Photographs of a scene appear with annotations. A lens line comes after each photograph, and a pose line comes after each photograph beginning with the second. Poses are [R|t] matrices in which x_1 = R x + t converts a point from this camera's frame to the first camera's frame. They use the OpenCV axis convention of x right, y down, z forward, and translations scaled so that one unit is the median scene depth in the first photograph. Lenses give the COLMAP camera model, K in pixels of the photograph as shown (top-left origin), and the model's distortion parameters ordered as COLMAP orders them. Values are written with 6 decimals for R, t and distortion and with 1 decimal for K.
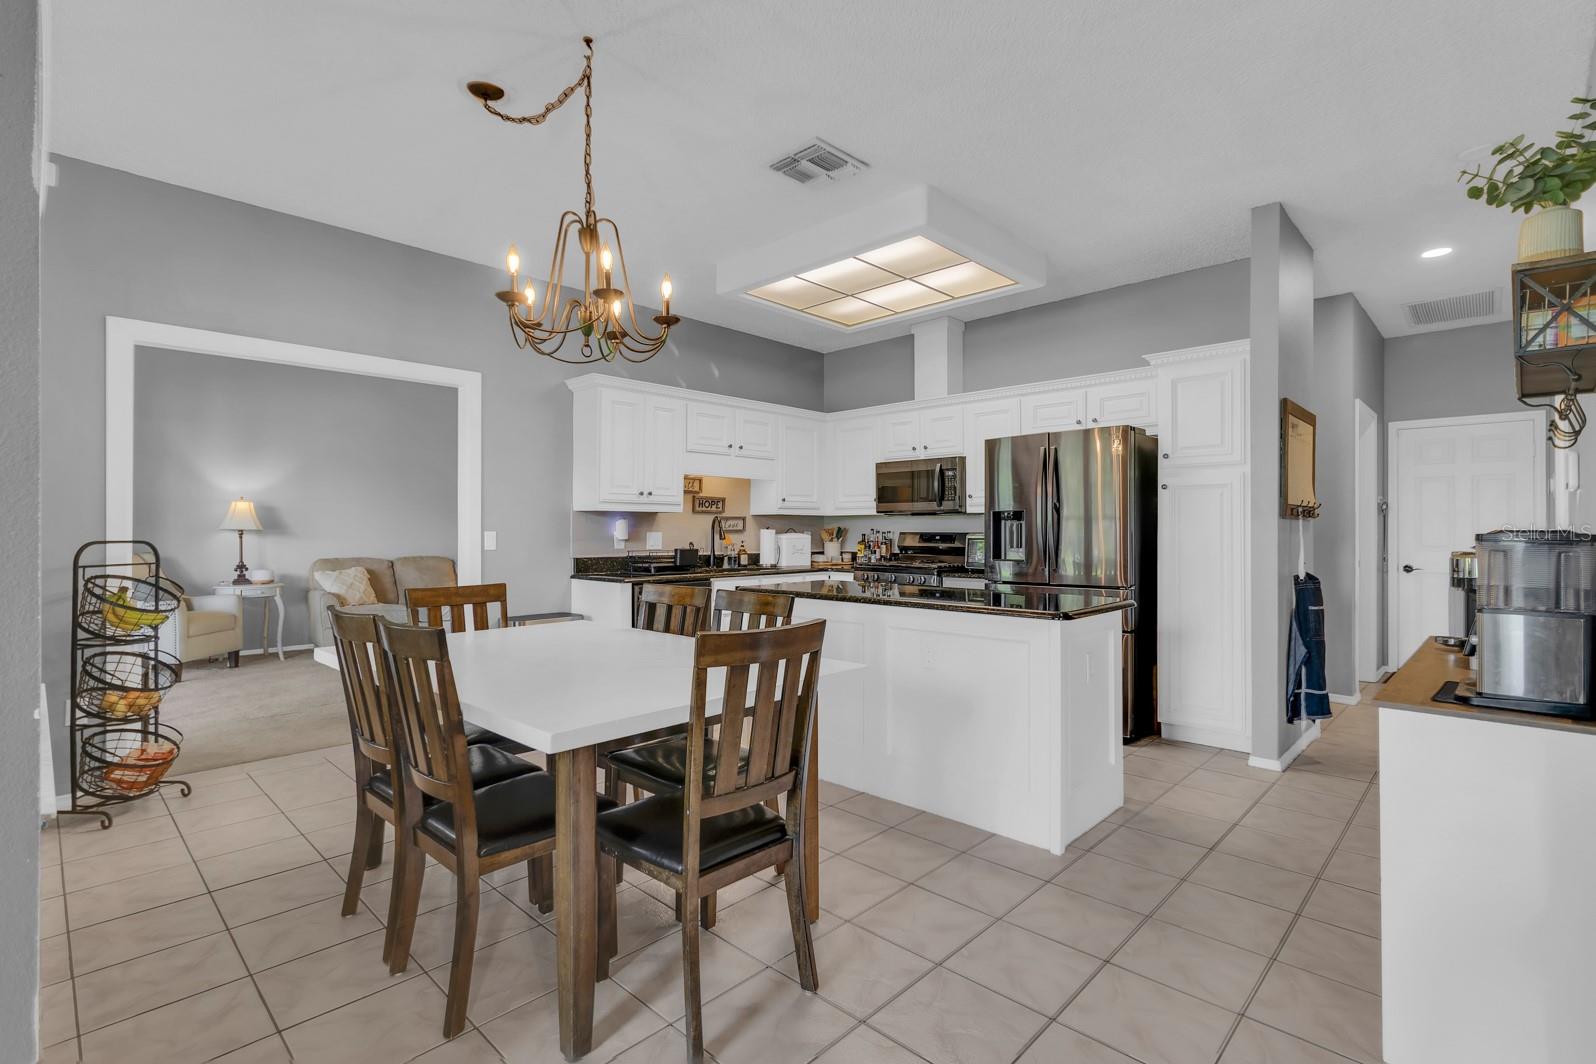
lens RADIAL K [[738.7, 0, 790.4], [0, 738.7, 536.0], [0, 0, 1]] dist [0.001667, 0.001512]
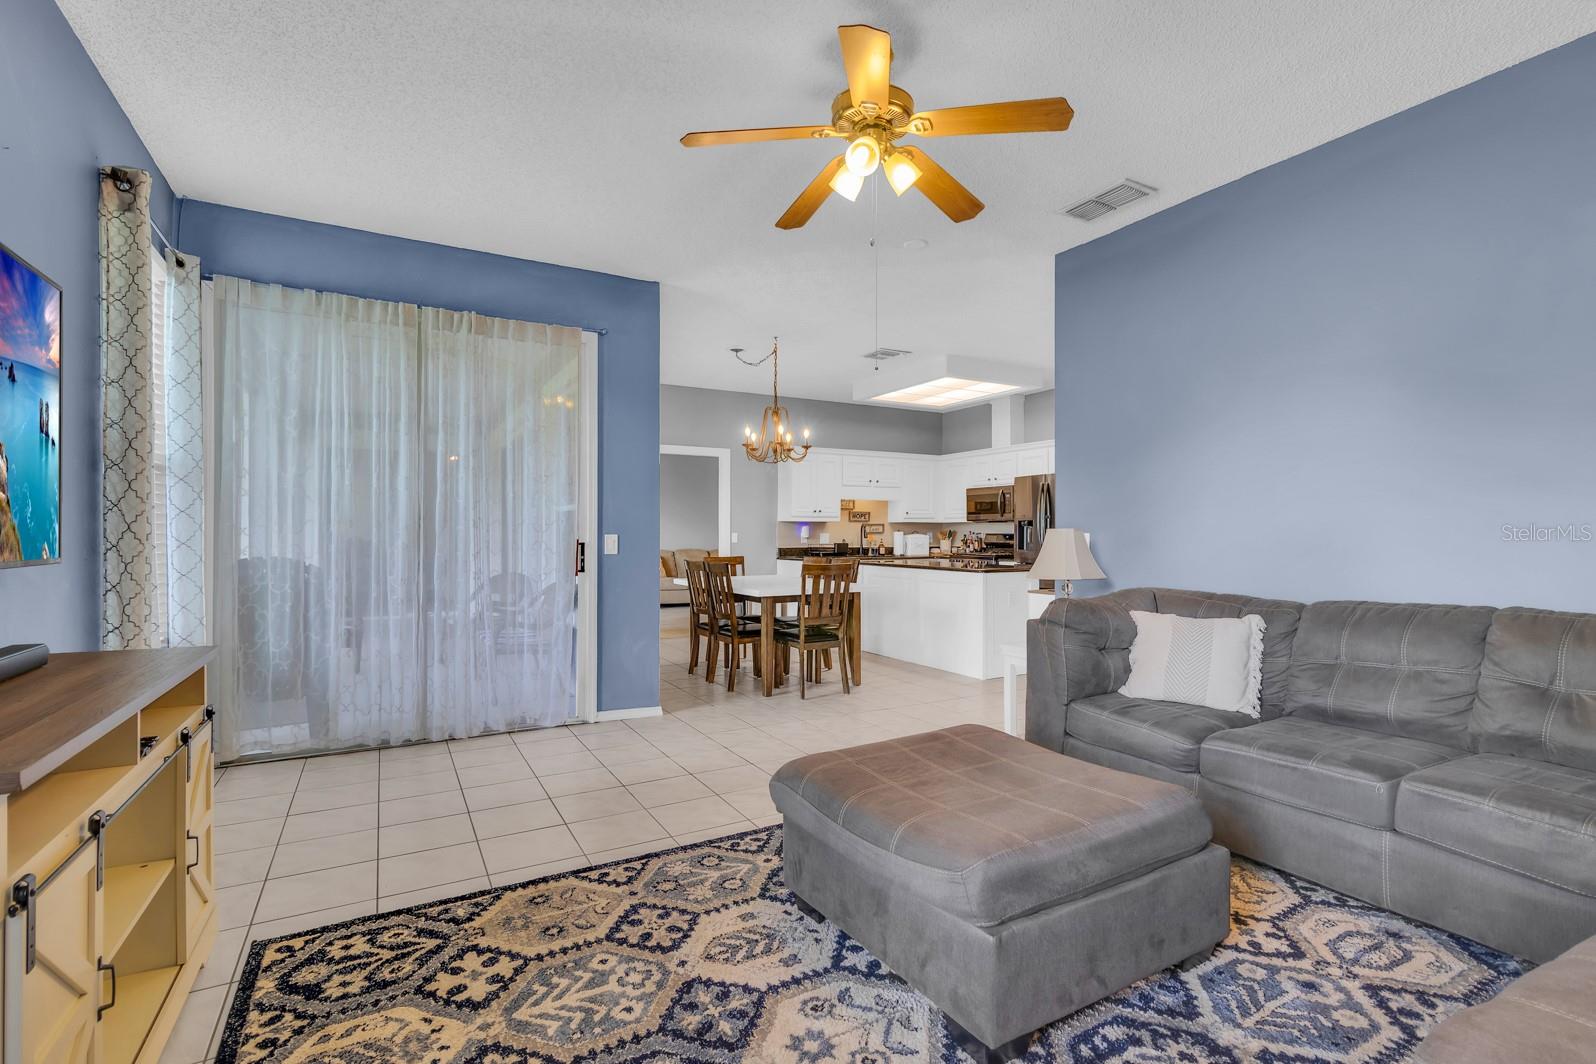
lens RADIAL K [[738.7, 0, 807.2], [0, 738.7, 534.2], [0, 0, 1]] dist [0.001667, 0.001512]
pose [[0.962506, 0.000145, -0.271260, 0.224421], [-0.001530, 0.999987, -0.004896, 0.004510], [0.271256, 0.005127, 0.962494, -0.608270]]
